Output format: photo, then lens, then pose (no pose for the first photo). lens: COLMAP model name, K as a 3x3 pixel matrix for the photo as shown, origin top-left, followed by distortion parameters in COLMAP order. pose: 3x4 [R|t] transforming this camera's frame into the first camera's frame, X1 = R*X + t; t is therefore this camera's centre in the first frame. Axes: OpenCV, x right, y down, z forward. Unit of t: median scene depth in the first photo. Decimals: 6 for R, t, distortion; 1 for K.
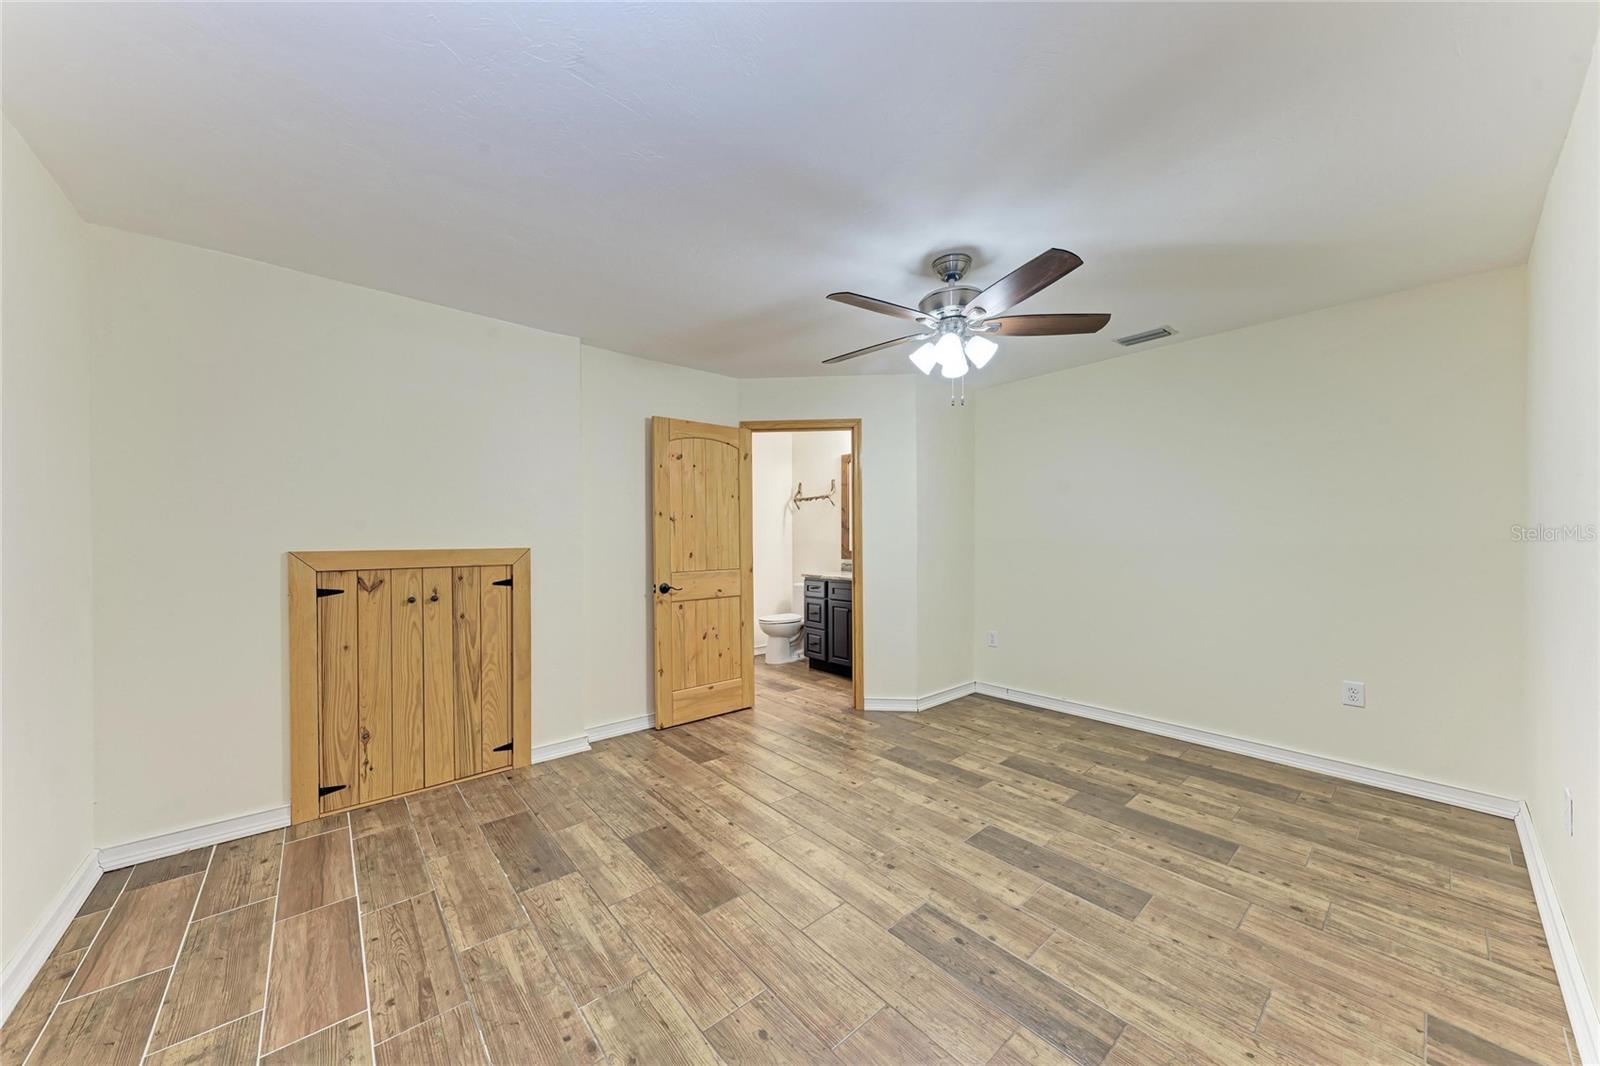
lens RADIAL K [[548.7, 0, 797.8], [0, 548.7, 537.6], [0, 0, 1]] dist [0.020384, -0.005177]
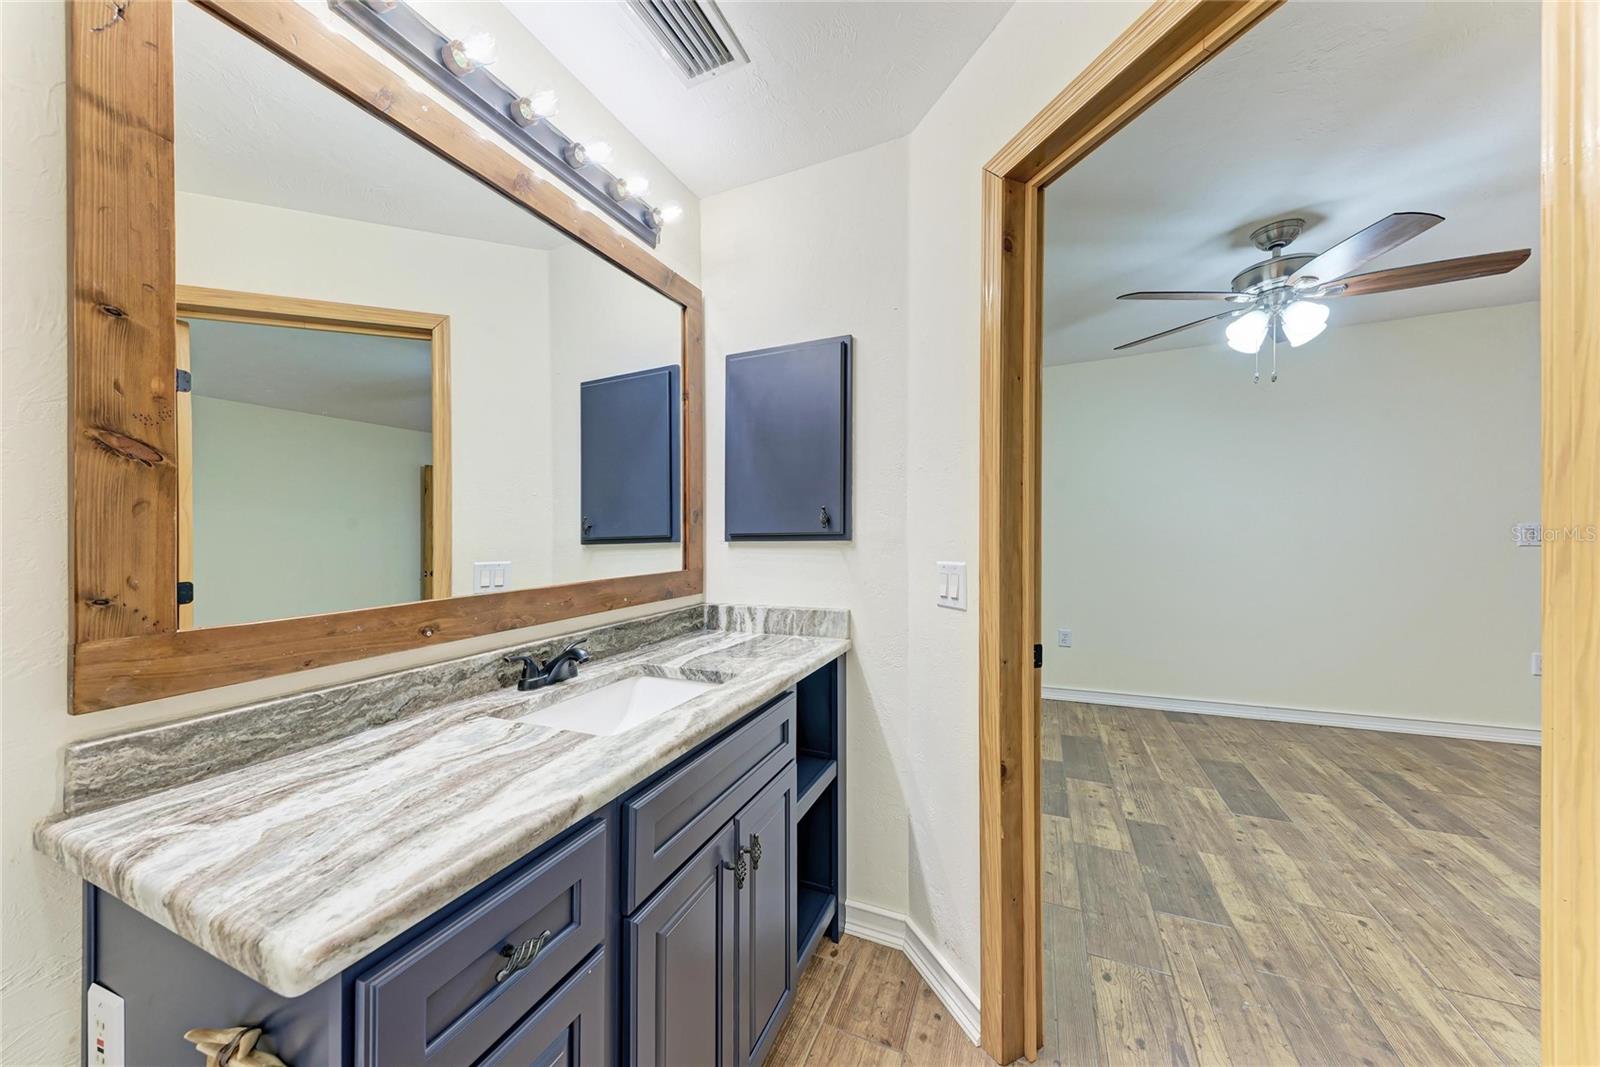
lens RADIAL K [[548.7, 0, 797.8], [0, 548.7, 538.1], [0, 0, 1]] dist [0.020384, -0.005177]
pose [[-0.427135, 0.001566, 0.904186, -0.225687], [0.017120, 0.999833, 0.006355, 0.008868], [-0.904026, 0.018194, -0.427091, 2.157970]]
